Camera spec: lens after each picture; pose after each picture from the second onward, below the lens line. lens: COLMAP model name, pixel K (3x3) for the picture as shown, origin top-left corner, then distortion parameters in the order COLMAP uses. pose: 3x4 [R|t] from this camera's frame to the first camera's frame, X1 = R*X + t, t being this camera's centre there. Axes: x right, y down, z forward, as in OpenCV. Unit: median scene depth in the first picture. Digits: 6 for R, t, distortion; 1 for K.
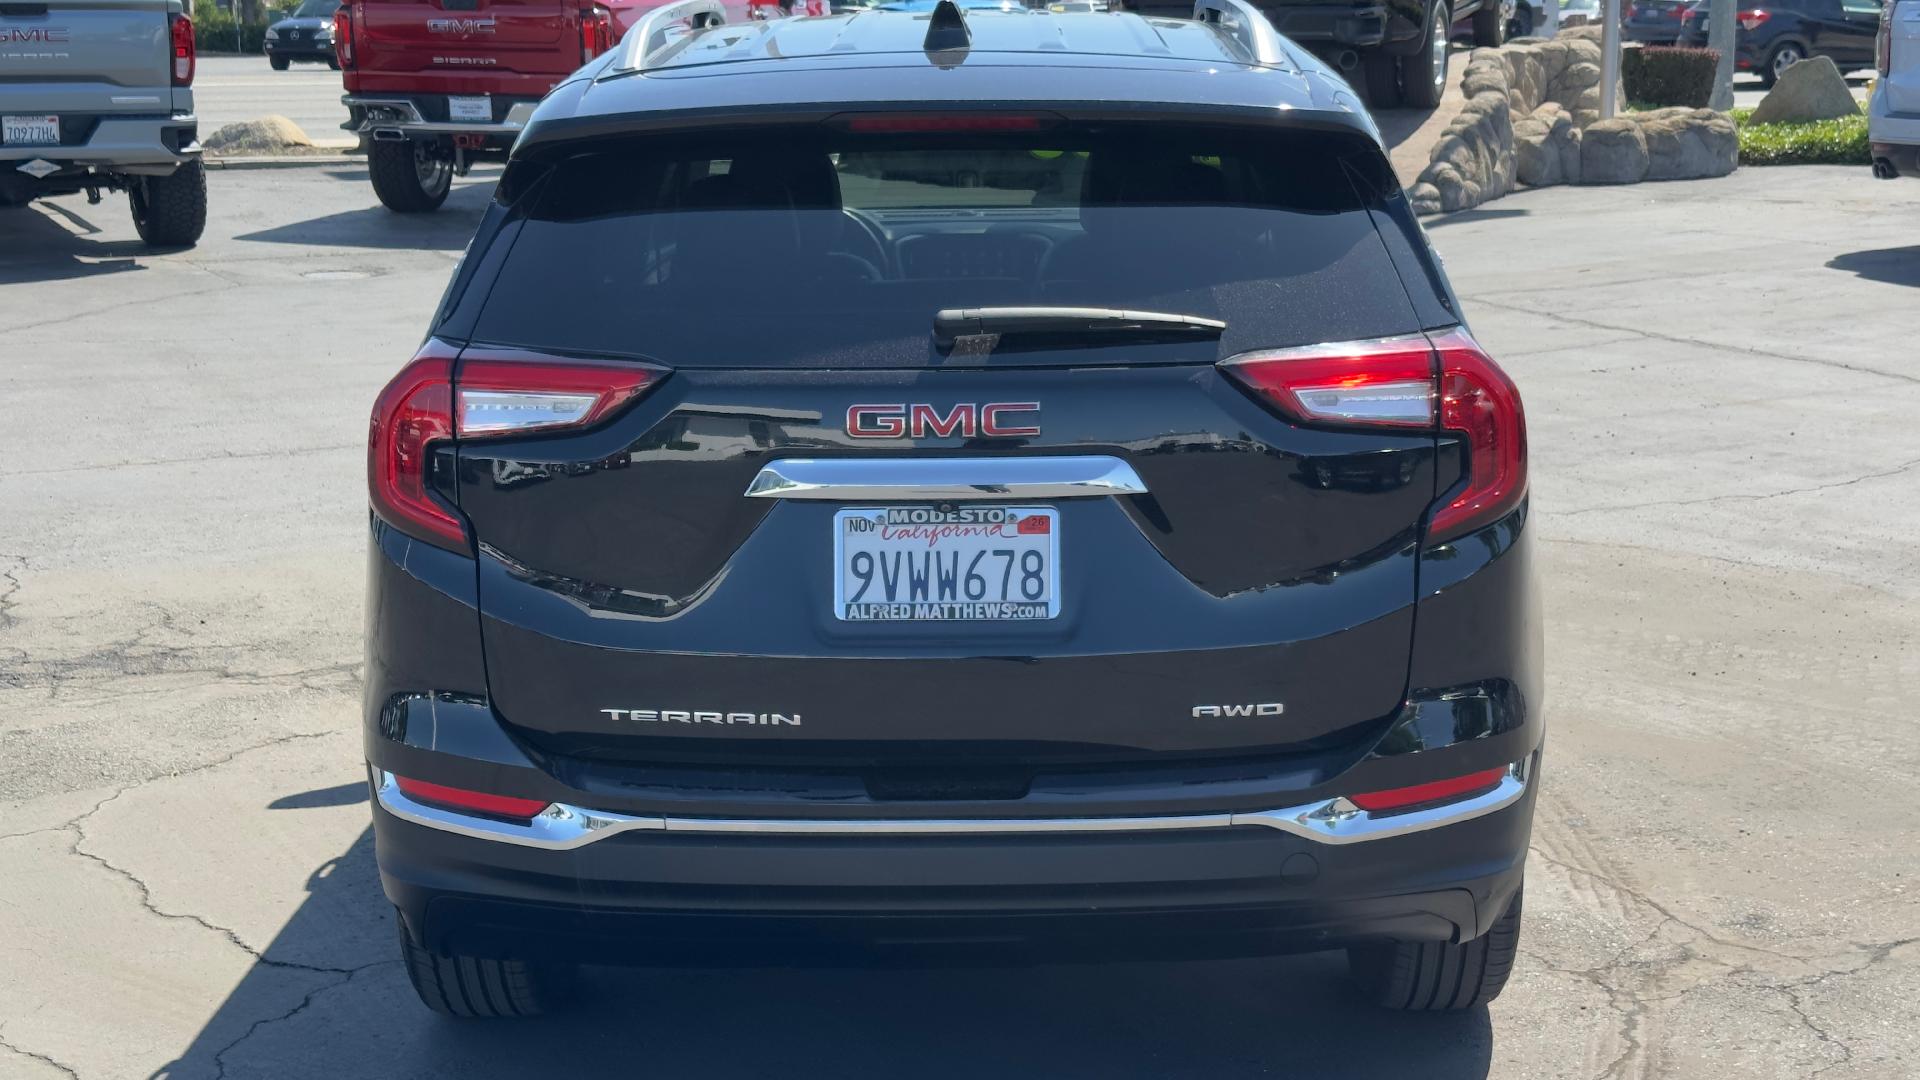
lens RADIAL K [[2771.2, 0, 962.7], [0, 2771.2, 539.0], [0, 0, 1]] dist [0.140583, 0.000000]
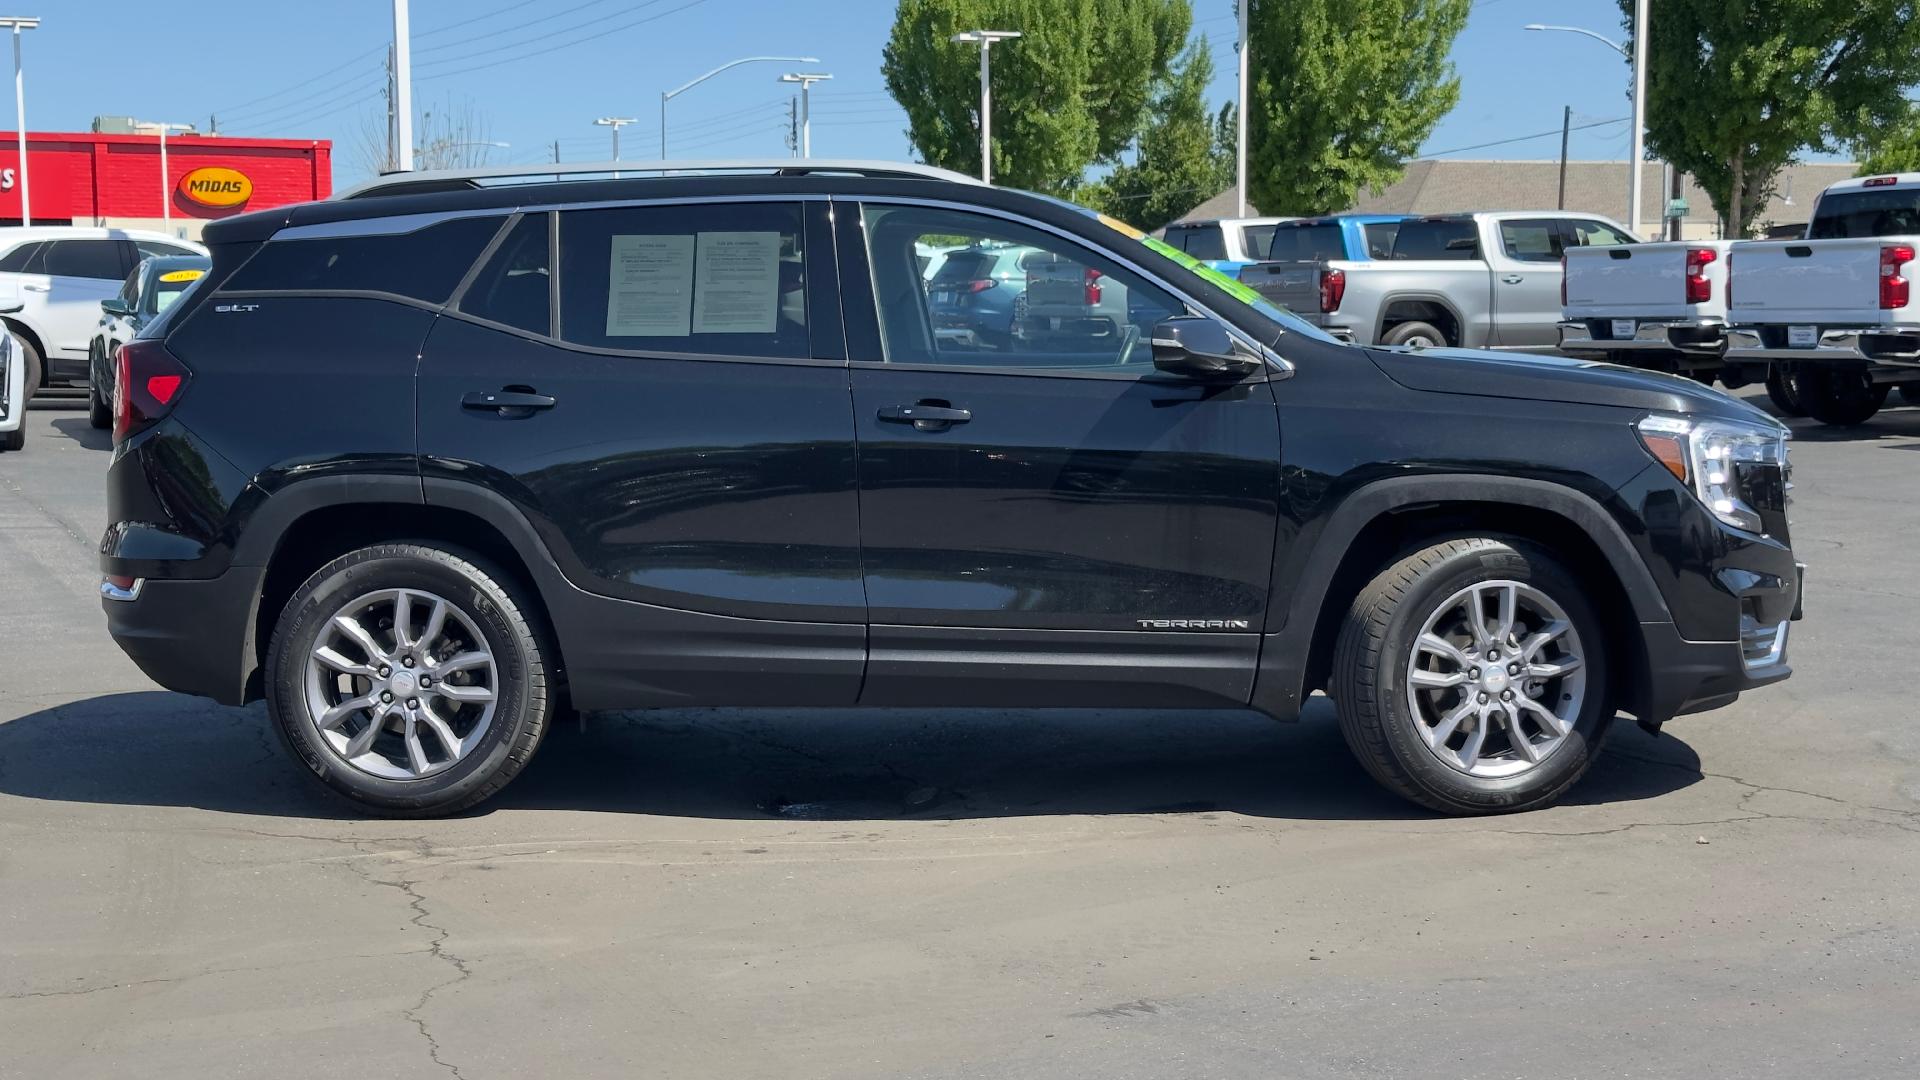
lens RADIAL K [[2771.2, 0, 957.0], [0, 2771.2, 536.8], [0, 0, 1]] dist [0.140583, 0.000000]
pose [[-0.085779, 0.102144, -0.991064, 2.067153], [-0.183256, 0.976142, 0.116467, -0.273268], [0.979316, 0.191609, -0.065014, 1.731186]]
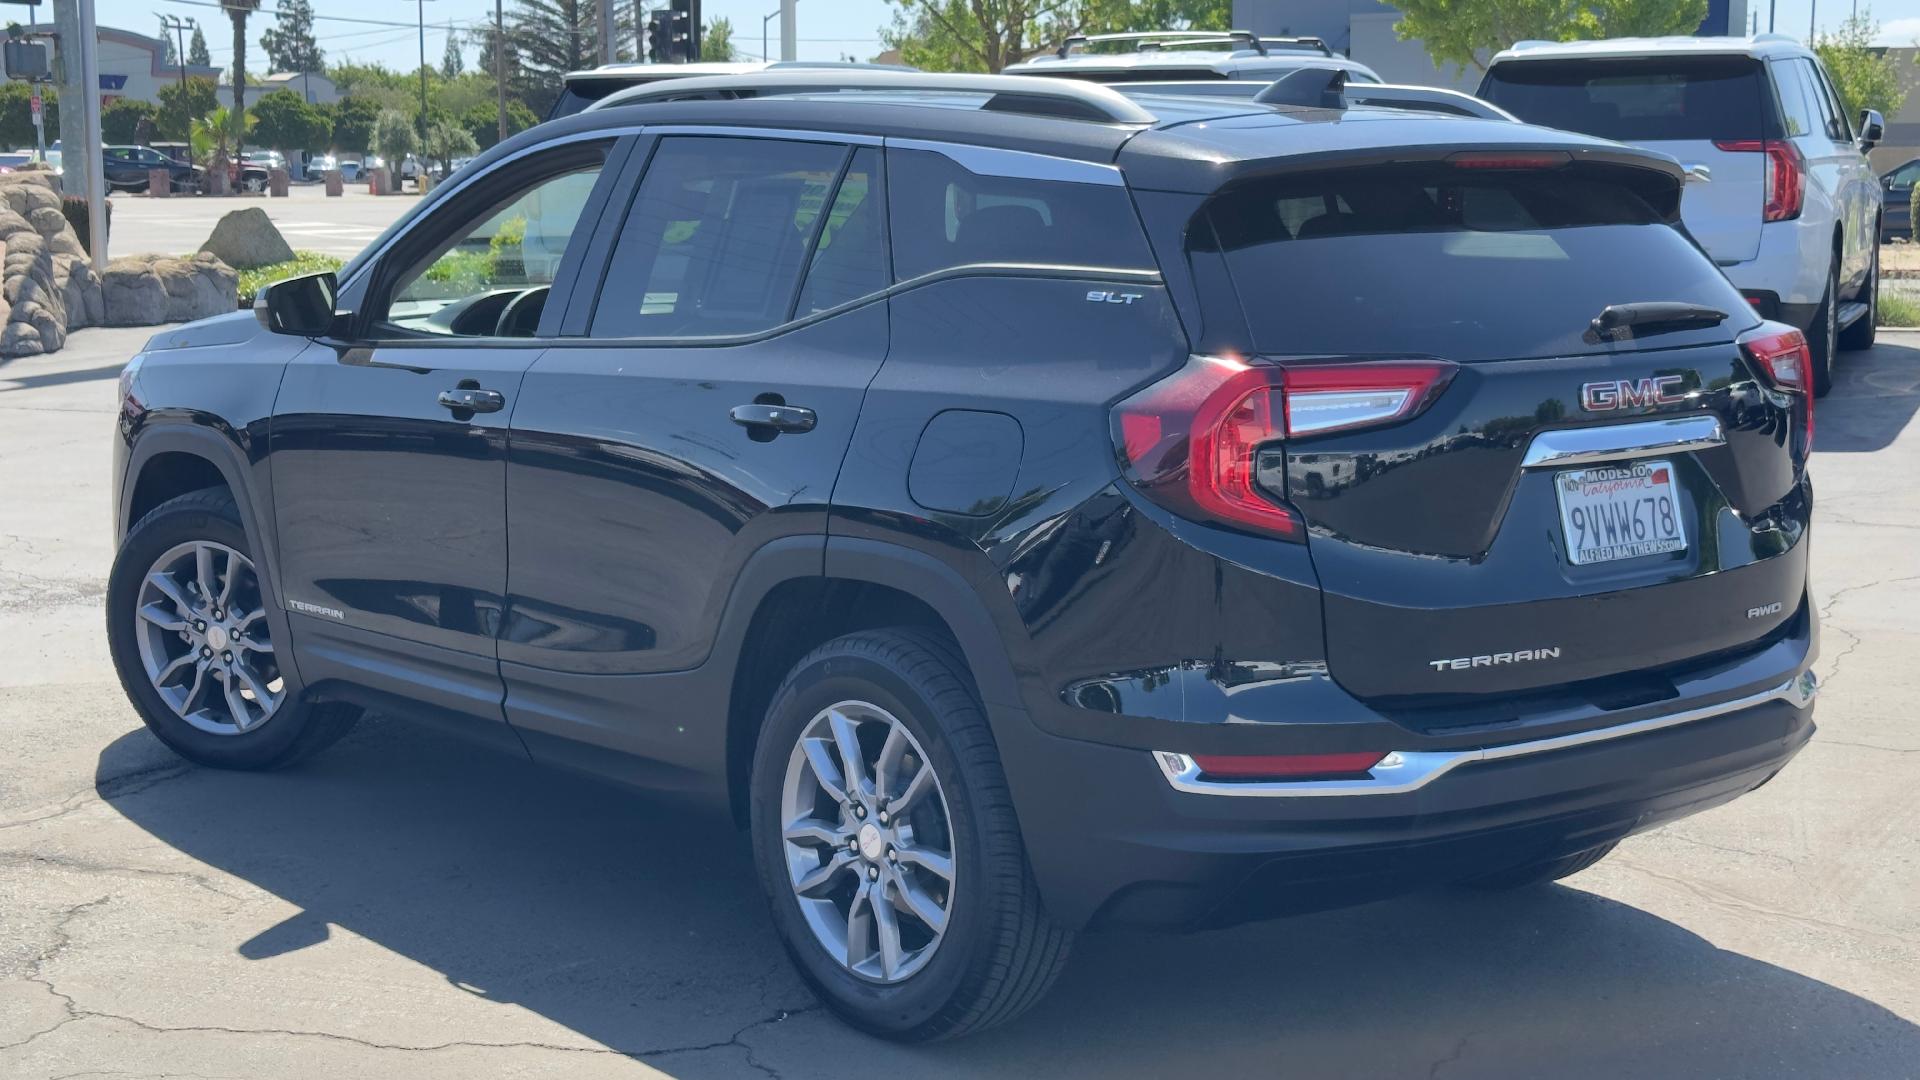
lens RADIAL K [[2771.2, 0, 959.5], [0, 2771.2, 540.0], [0, 0, 1]] dist [0.140583, 0.000000]
pose [[0.755993, -0.077484, 0.649978, -1.020858], [0.116755, 0.993008, -0.017422, 0.008407], [-0.644083, 0.089059, 0.759753, 0.250093]]
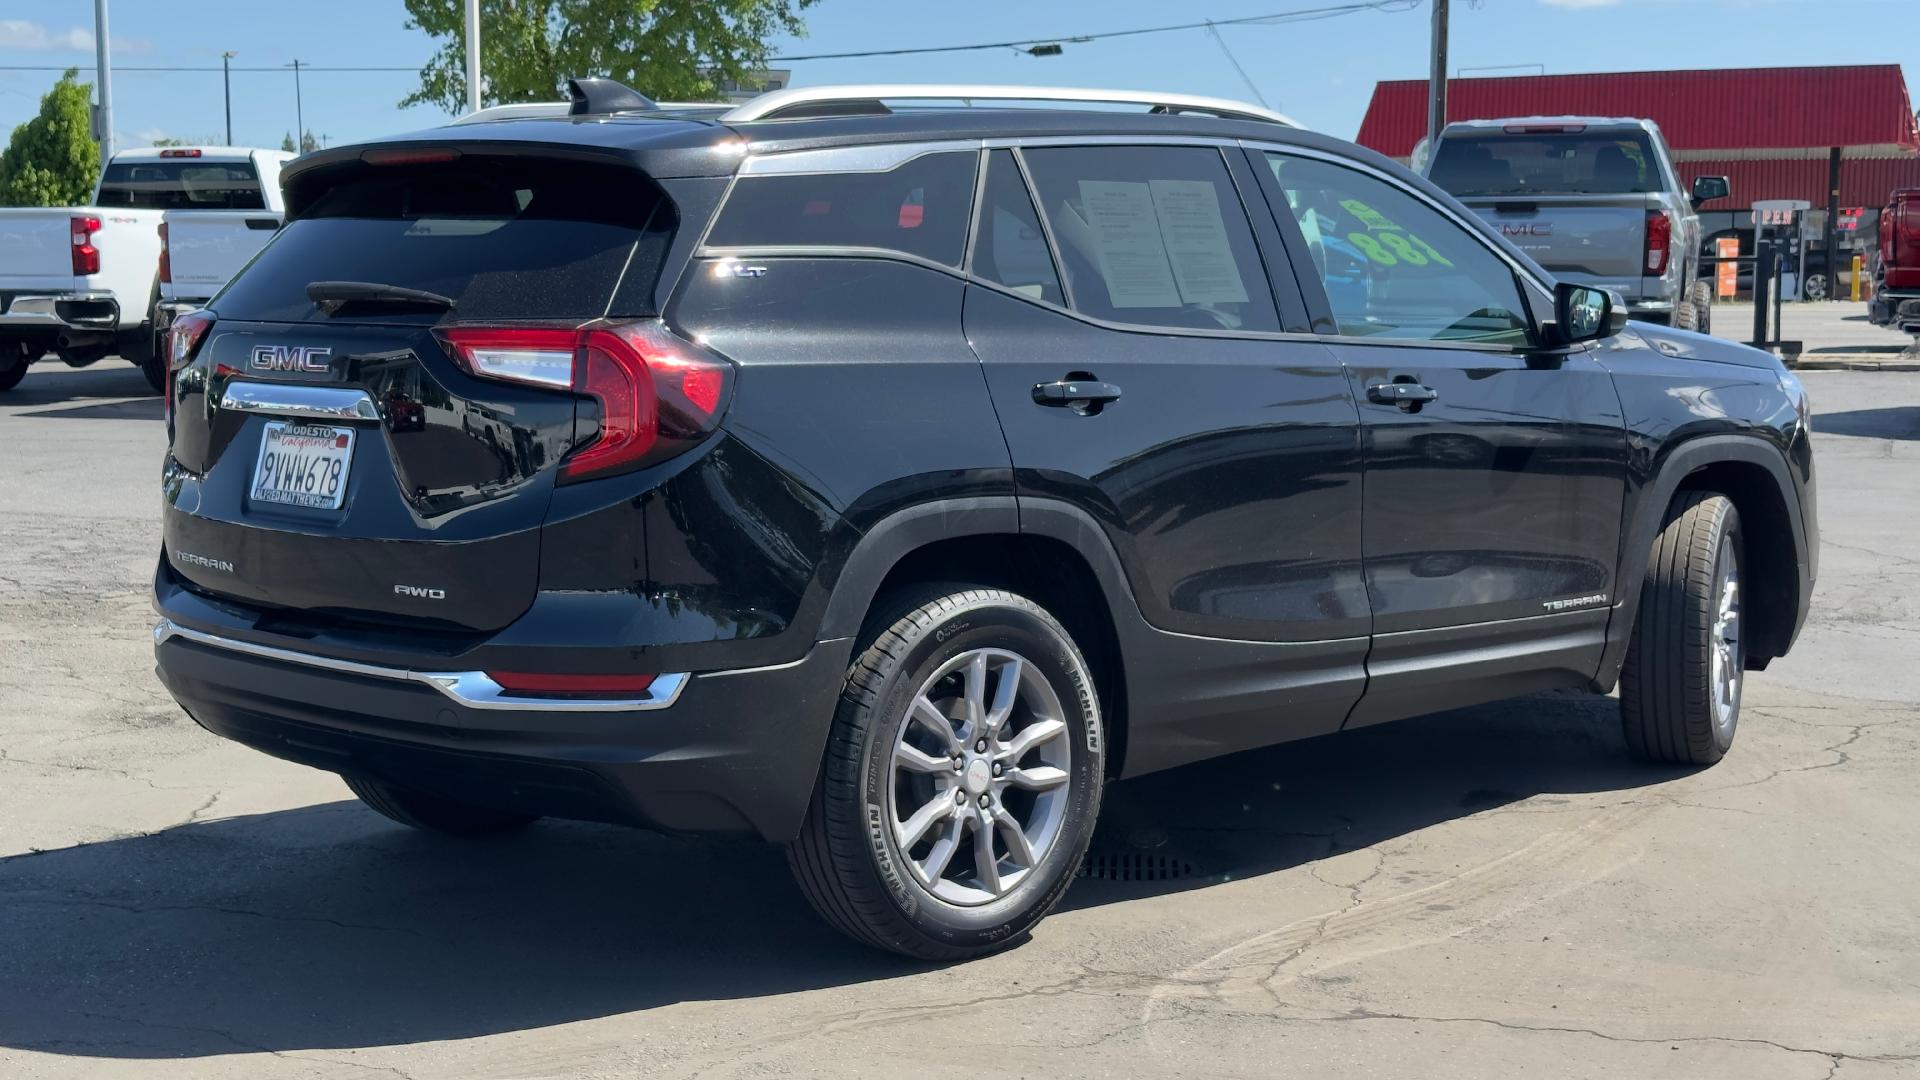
lens RADIAL K [[2771.2, 0, 960.8], [0, 2771.2, 544.1], [0, 0, 1]] dist [0.140583, 0.000000]
pose [[0.709949, 0.086348, -0.698939, 1.197976], [-0.146683, 0.988820, -0.026833, 0.037033], [0.688808, 0.121572, 0.714678, 0.230996]]
